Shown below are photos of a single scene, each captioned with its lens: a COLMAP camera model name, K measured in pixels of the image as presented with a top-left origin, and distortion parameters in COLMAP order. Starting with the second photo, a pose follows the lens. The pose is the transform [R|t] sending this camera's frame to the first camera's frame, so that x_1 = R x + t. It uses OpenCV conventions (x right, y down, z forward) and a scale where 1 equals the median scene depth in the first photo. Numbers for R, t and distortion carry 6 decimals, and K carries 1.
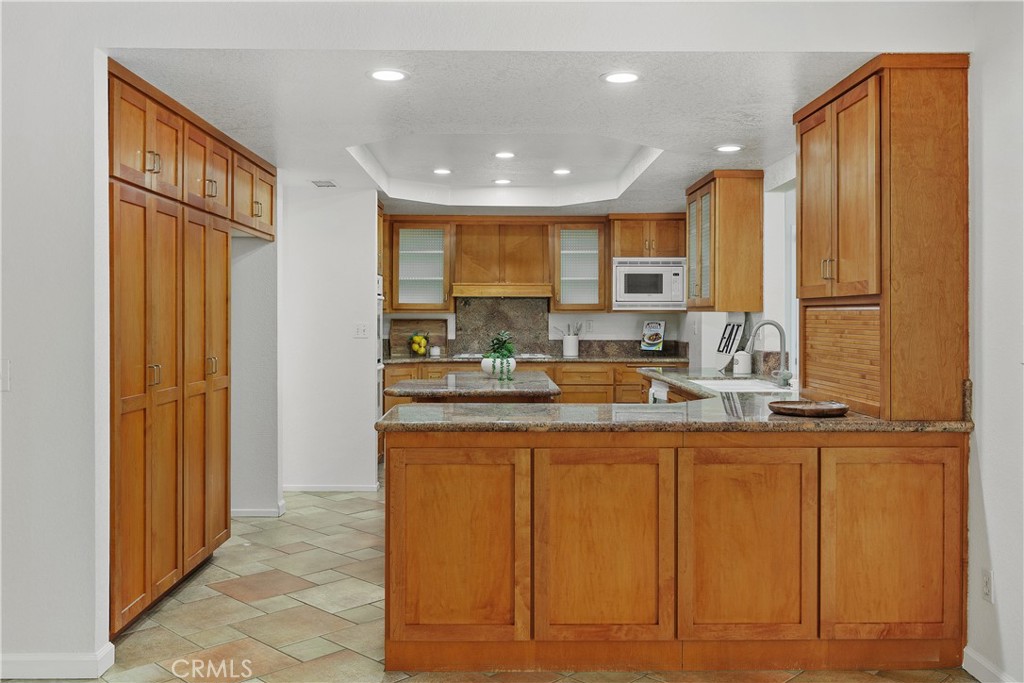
lens RADIAL K [[802.2, 0, 527.4], [0, 802.2, 316.6], [0, 0, 1]] dist [0.001656, 0.001538]
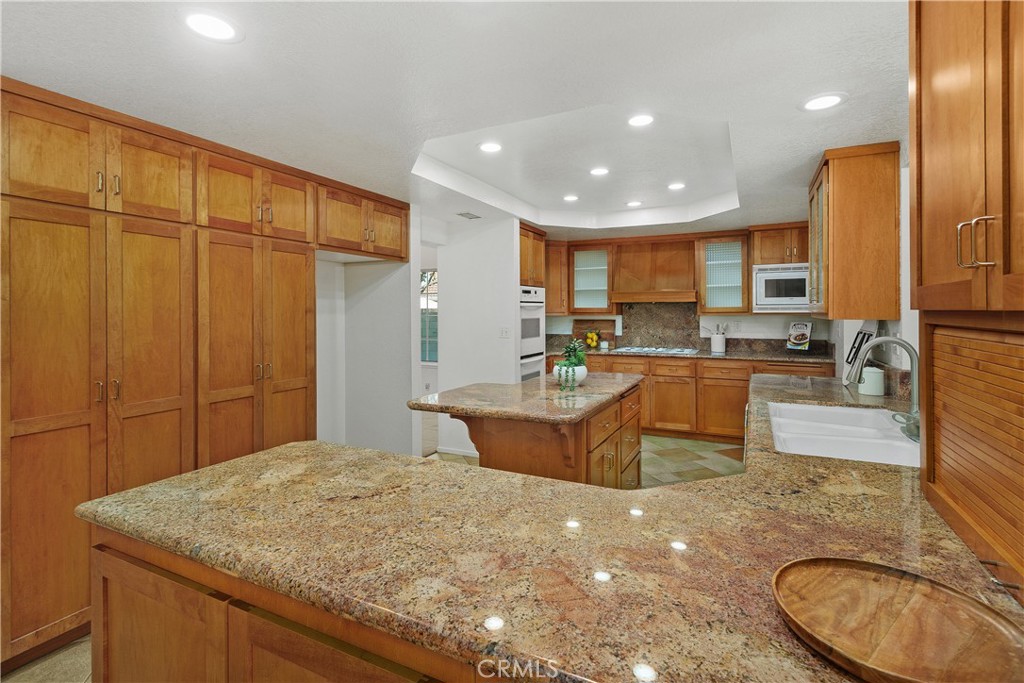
lens RADIAL K [[464.2, 0, 526.8], [0, 464.2, 309.5], [0, 0, 1]] dist [0.003596, -0.000838]
pose [[0.892587, -0.006389, -0.450829, 0.114201], [0.004372, 0.999975, -0.005515, -0.010181], [0.450853, 0.002951, 0.892593, 0.282296]]
